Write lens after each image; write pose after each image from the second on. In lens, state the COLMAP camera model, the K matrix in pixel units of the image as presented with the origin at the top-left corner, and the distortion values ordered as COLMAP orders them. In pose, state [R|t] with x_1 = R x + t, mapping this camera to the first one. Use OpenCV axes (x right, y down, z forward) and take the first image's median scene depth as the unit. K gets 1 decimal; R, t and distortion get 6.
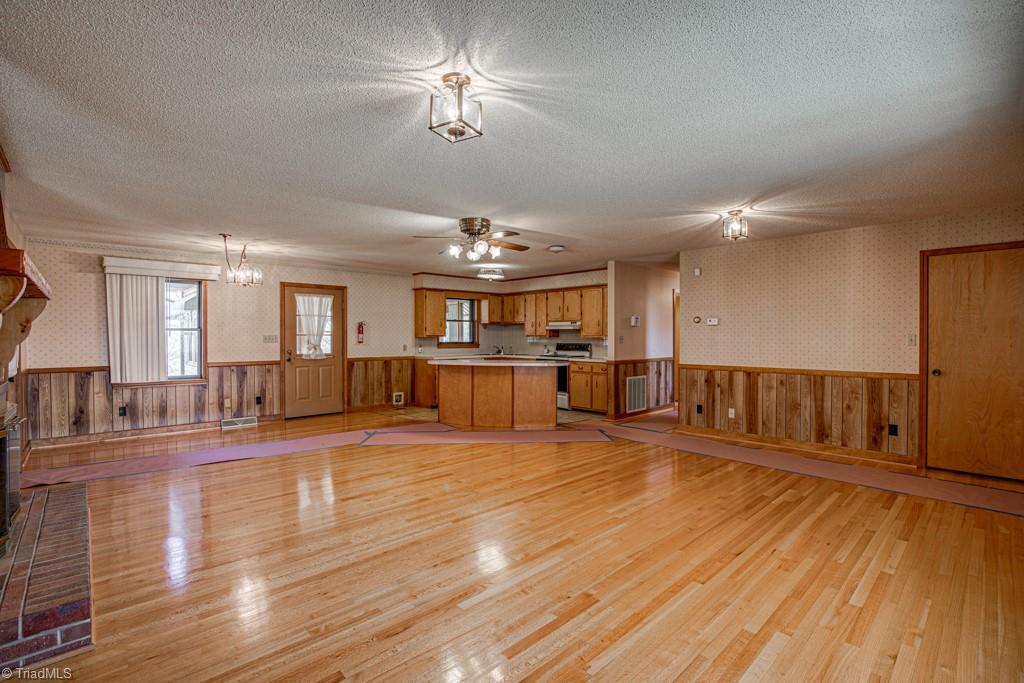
lens RADIAL K [[470.1, 0, 519.9], [0, 470.1, 342.1], [0, 0, 1]] dist [-0.033337, 0.004579]
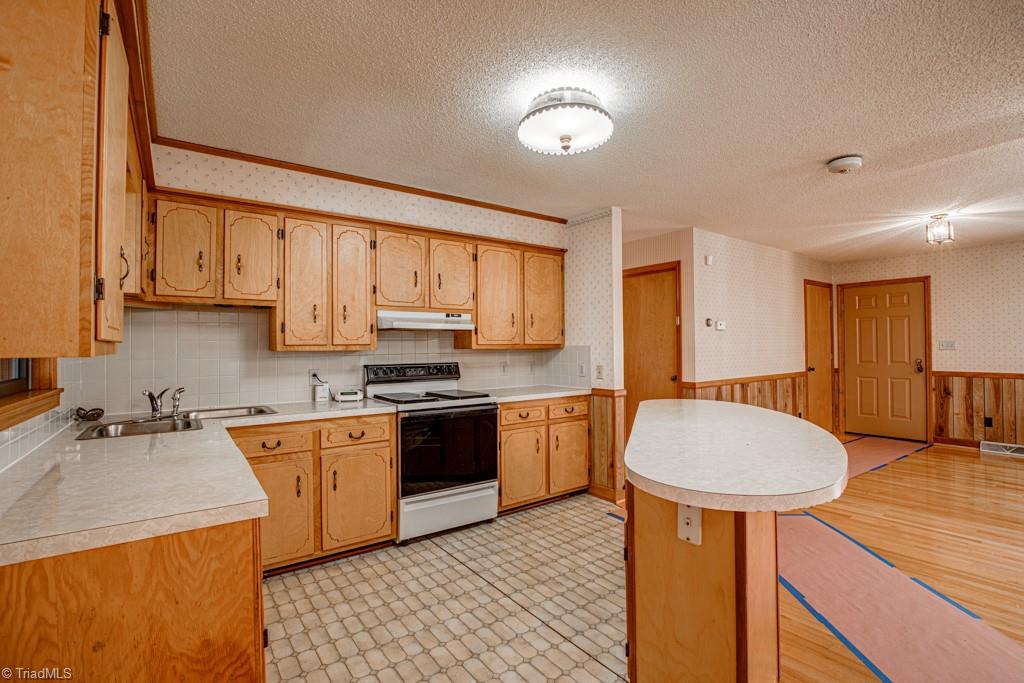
lens RADIAL K [[470.1, 0, 518.7], [0, 470.1, 337.4], [0, 0, 1]] dist [-0.033337, 0.004579]
pose [[0.122488, 0.016985, 0.992325, -0.432754], [0.023075, 0.999535, -0.019957, -0.015464], [-0.992202, 0.025342, 0.122039, 1.259460]]
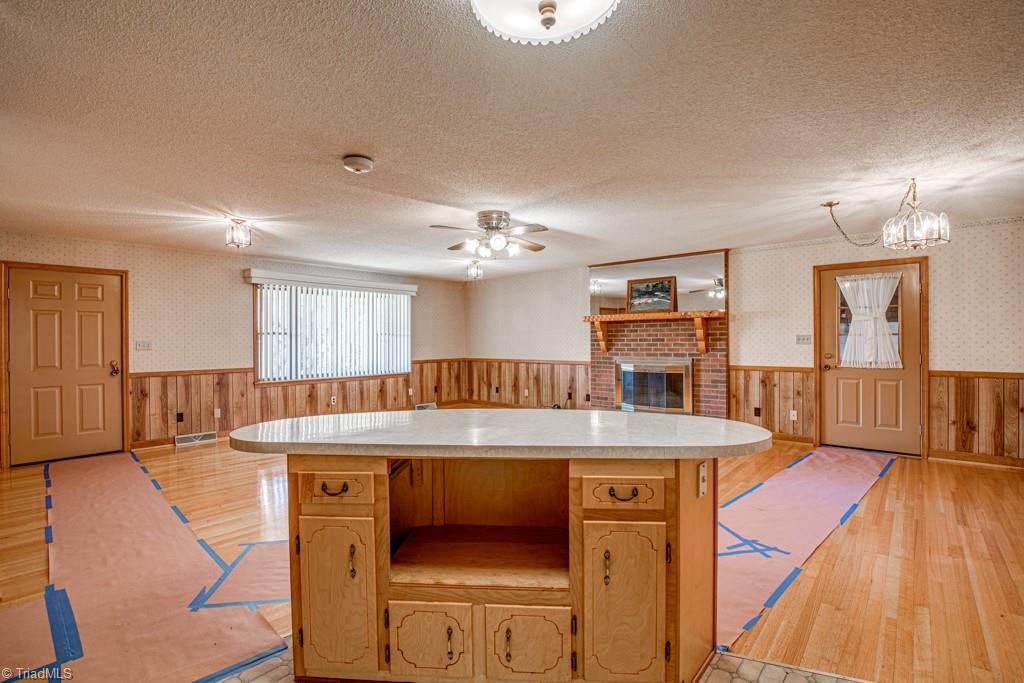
lens RADIAL K [[470.1, 0, 518.6], [0, 470.1, 339.4], [0, 0, 1]] dist [-0.033337, 0.004579]
pose [[-0.995562, 0.008180, -0.093754, -0.043412], [0.006891, 0.999877, 0.014056, -0.017578], [0.093857, 0.013348, -0.995496, 1.485446]]
